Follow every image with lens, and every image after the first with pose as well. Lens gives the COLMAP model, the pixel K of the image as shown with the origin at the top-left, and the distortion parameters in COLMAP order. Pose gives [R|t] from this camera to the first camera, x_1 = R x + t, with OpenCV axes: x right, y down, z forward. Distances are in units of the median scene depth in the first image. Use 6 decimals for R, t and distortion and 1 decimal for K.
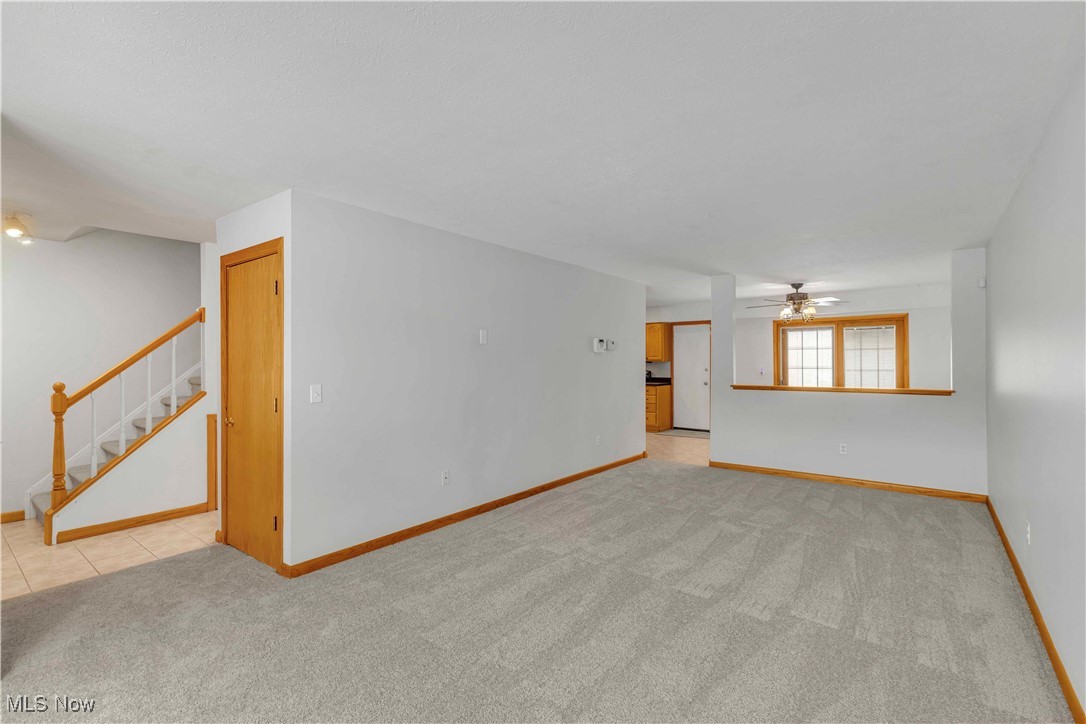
lens RADIAL K [[495.8, 0, 531.3], [0, 495.8, 363.1], [0, 0, 1]] dist [0.001549, -0.000867]
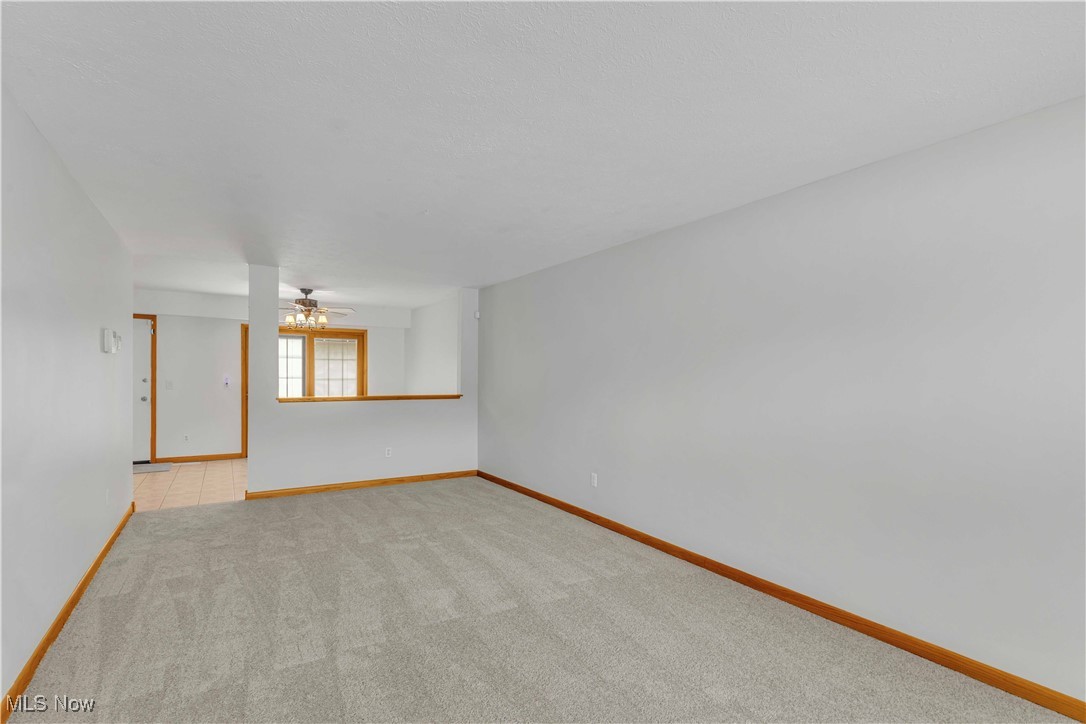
lens RADIAL K [[508.1, 0, 547.3], [0, 508.1, 382.5], [0, 0, 1]] dist [-0.004250, -0.000014]
pose [[0.322657, -0.010957, 0.946453, -0.270159], [-0.006346, 0.999885, 0.013739, 0.003151], [-0.946495, -0.010439, 0.322550, 0.281241]]
